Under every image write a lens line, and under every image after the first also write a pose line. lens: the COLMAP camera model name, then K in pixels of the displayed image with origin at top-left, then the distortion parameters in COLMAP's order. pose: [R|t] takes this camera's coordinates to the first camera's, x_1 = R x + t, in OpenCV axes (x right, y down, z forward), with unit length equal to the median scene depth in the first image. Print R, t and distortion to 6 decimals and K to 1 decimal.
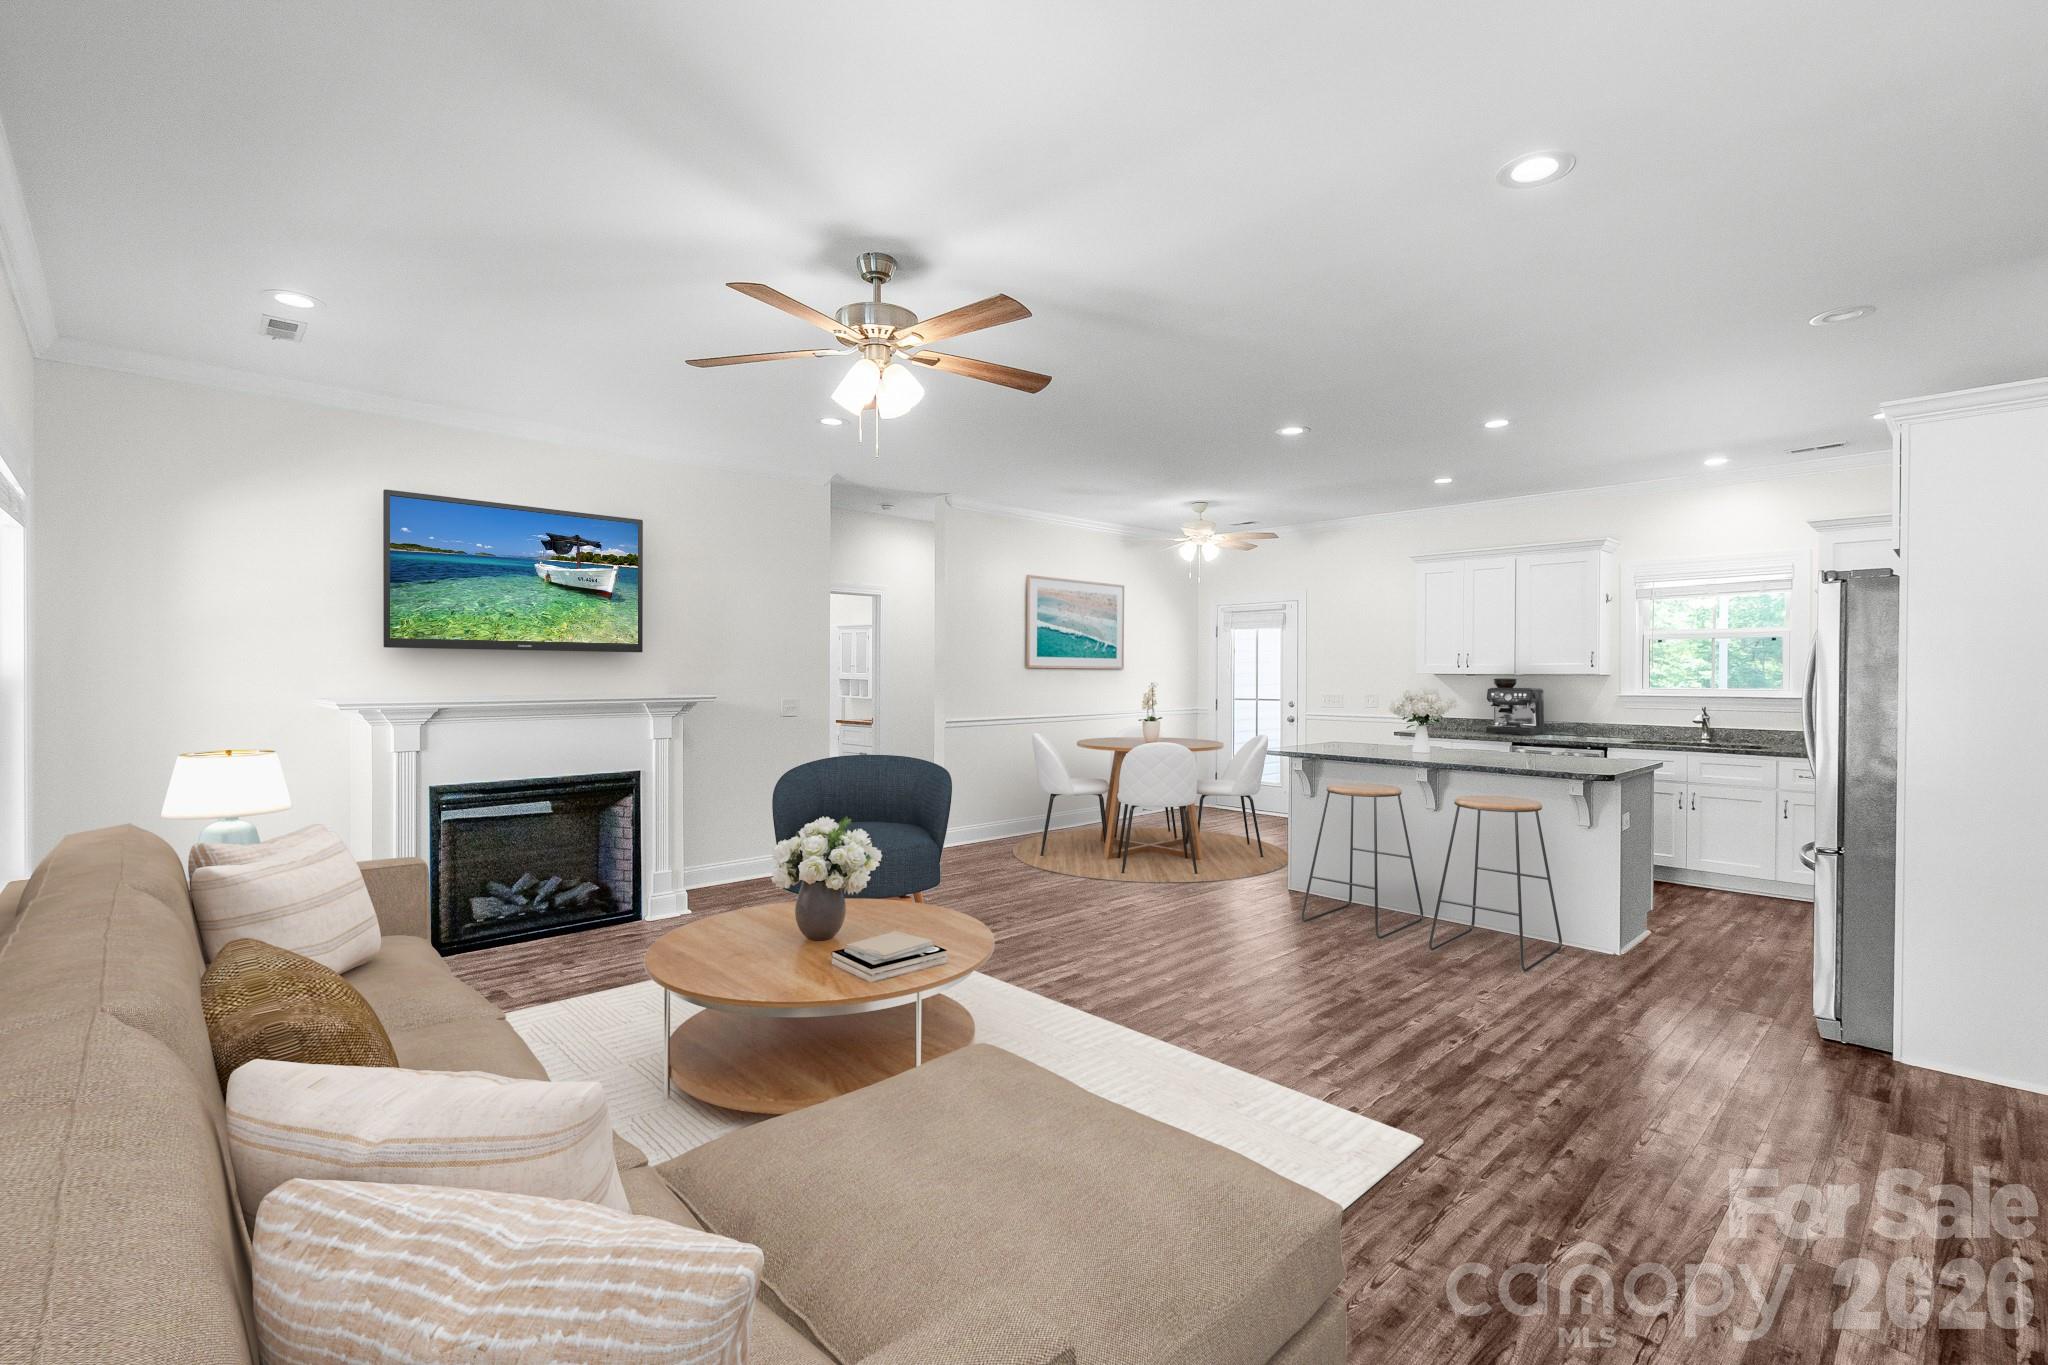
lens RADIAL K [[920.4, 0, 1032.0], [0, 920.4, 676.0], [0, 0, 1]] dist [0.001900, -0.000113]
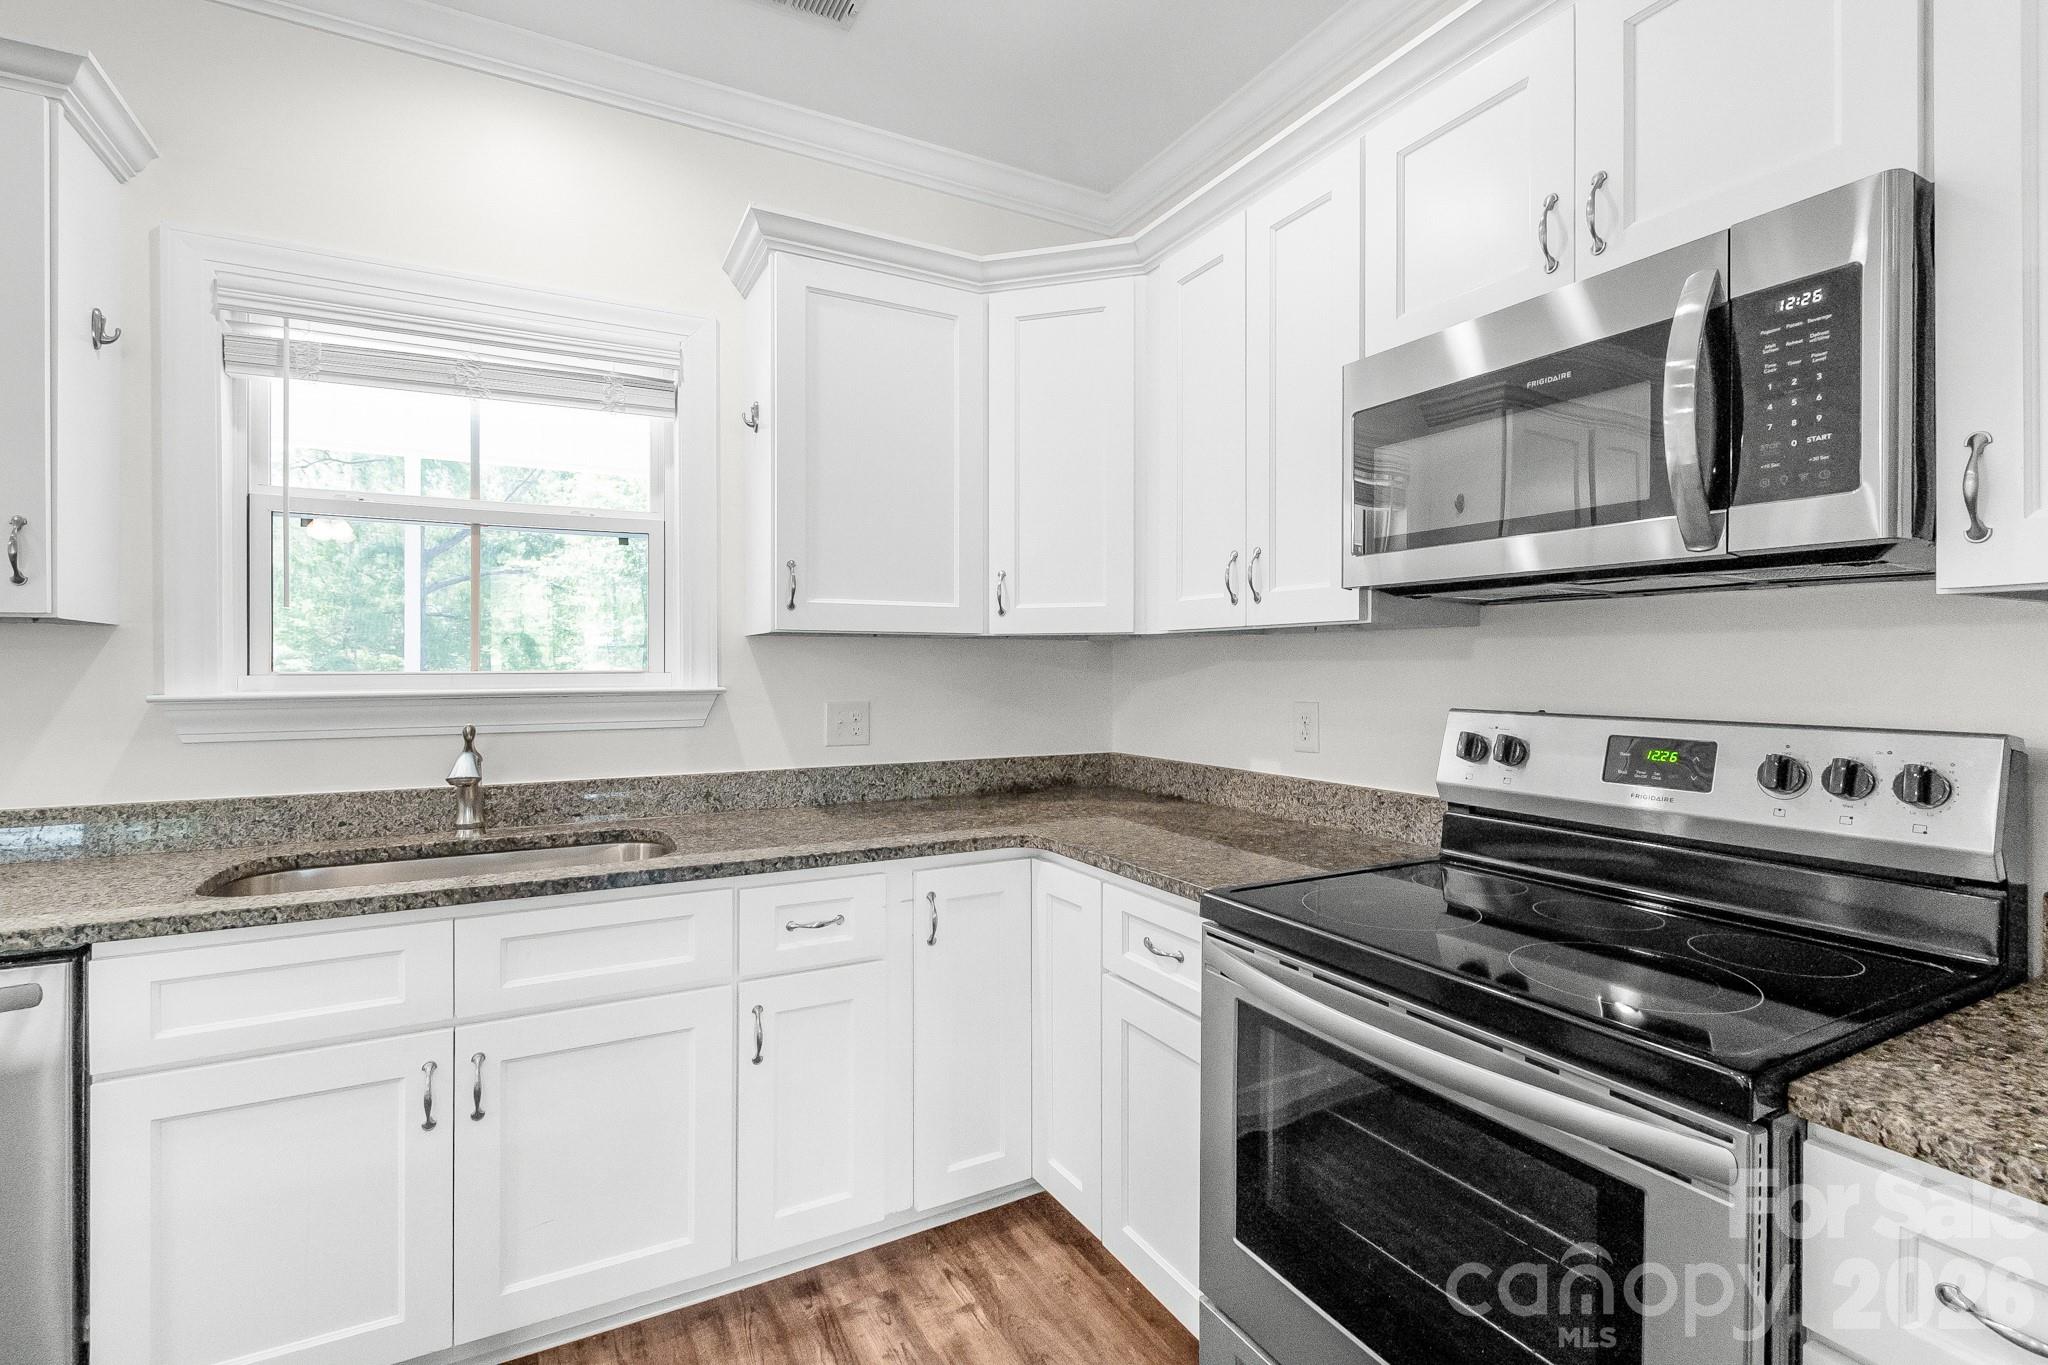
lens RADIAL K [[920.4, 0, 1032.0], [0, 920.4, 676.0], [0, 0, 1]] dist [0.001900, -0.000113]
pose [[0.246587, -0.012886, 0.969035, 0.468324], [0.004305, 0.999916, 0.012201, 0.013201], [-0.969111, 0.001163, 0.246622, 0.728439]]
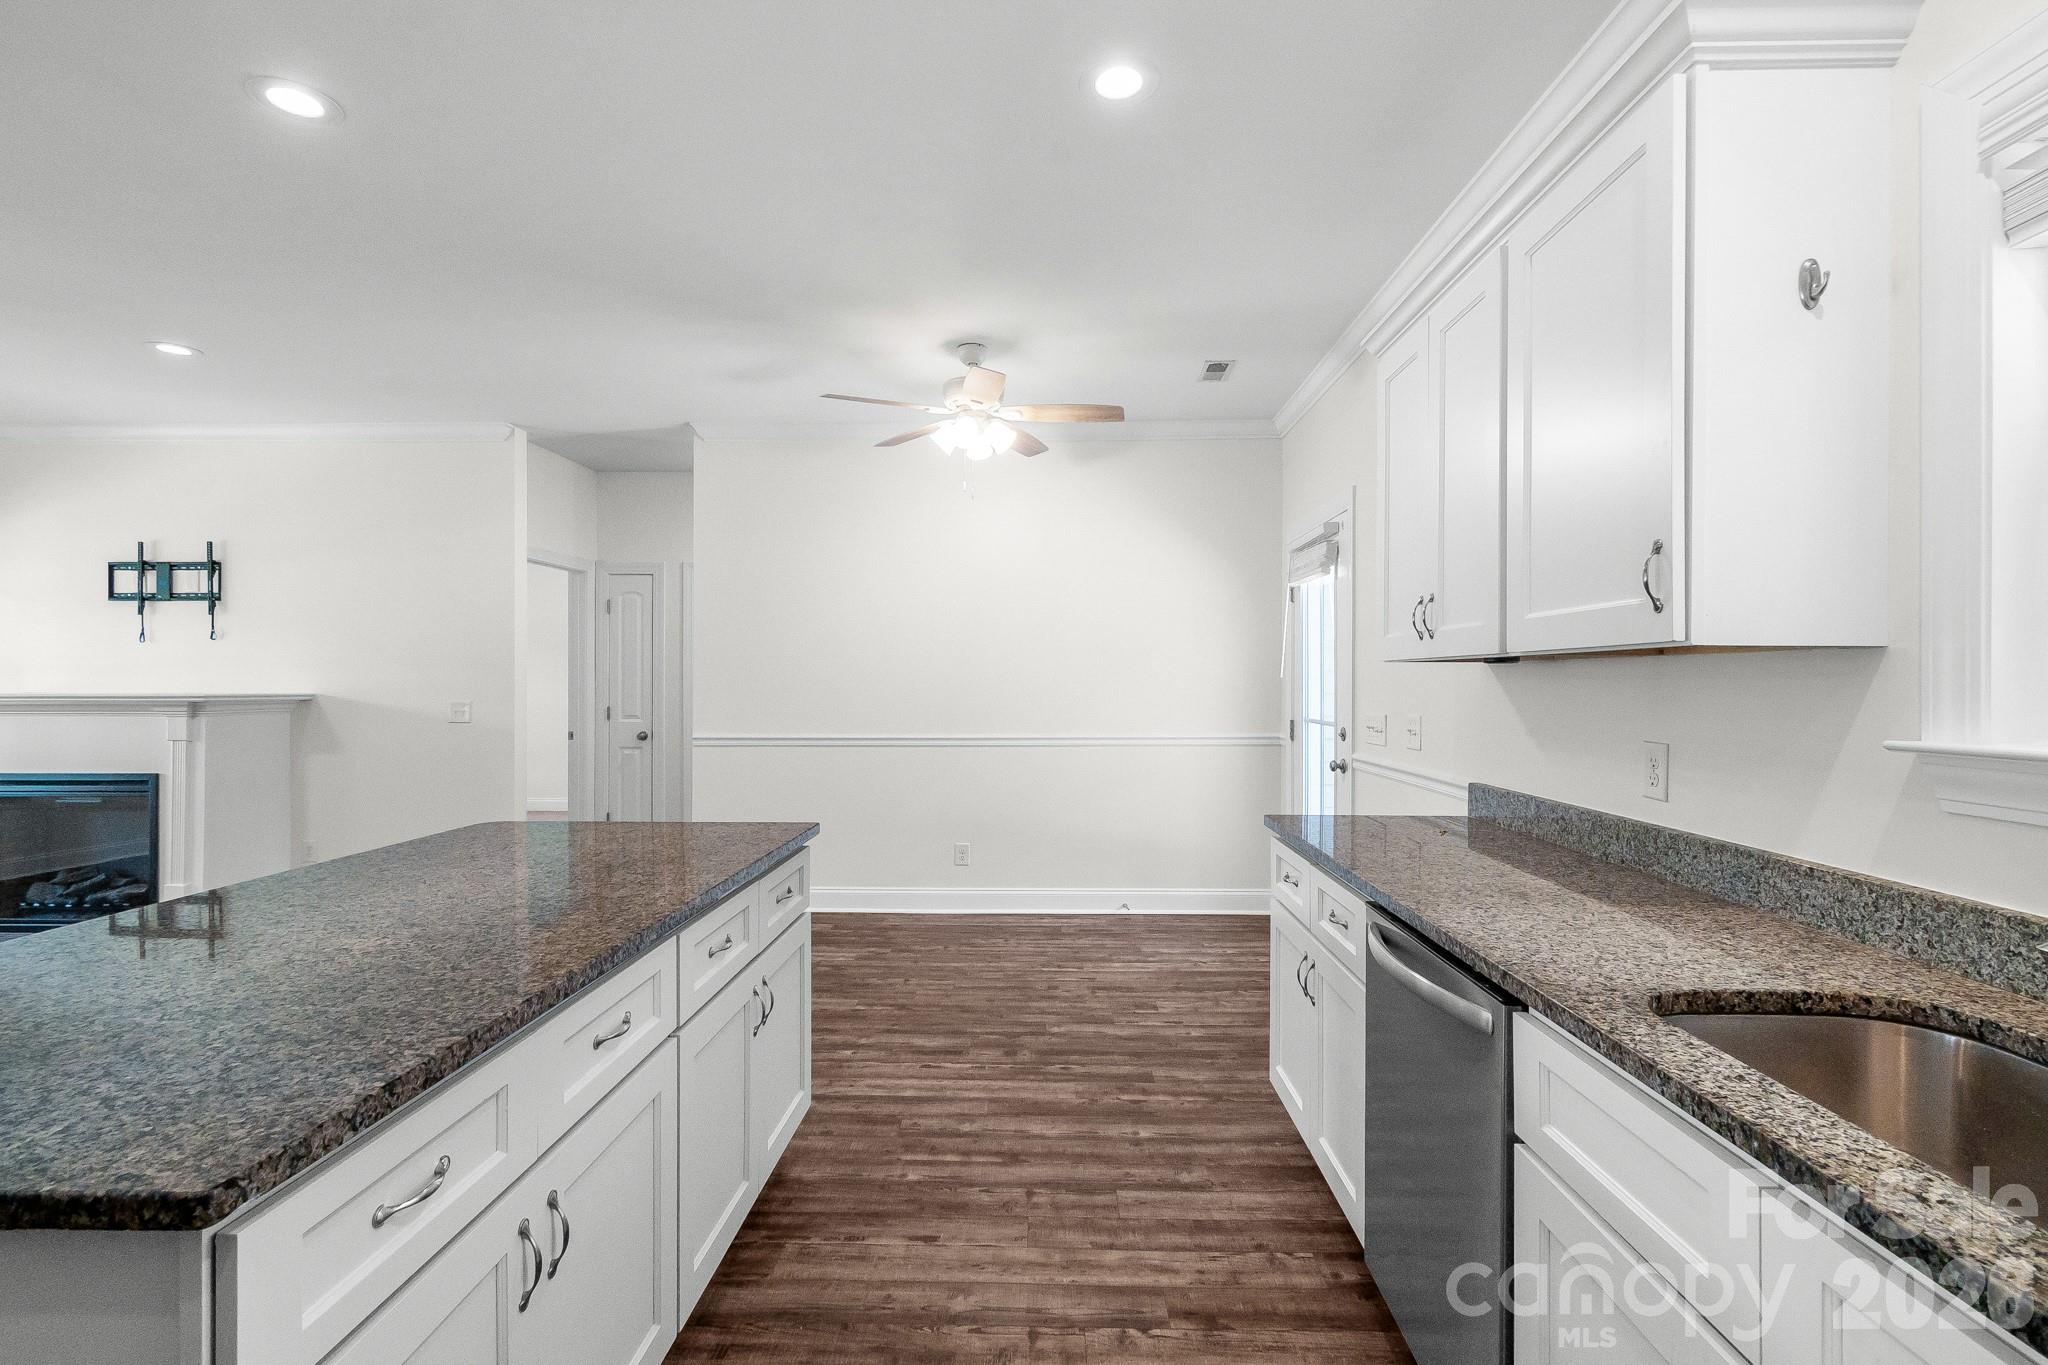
lens RADIAL K [[953.0, 0, 1024.0], [0, 953.0, 682.5], [0, 0, 1]] dist [0.002182, 0.000050]
pose [[0.697731, -0.001793, -0.716358, 0.697779], [0.000603, 0.999998, -0.001916, 0.008575], [0.716360, 0.000905, 0.697730, 0.768759]]
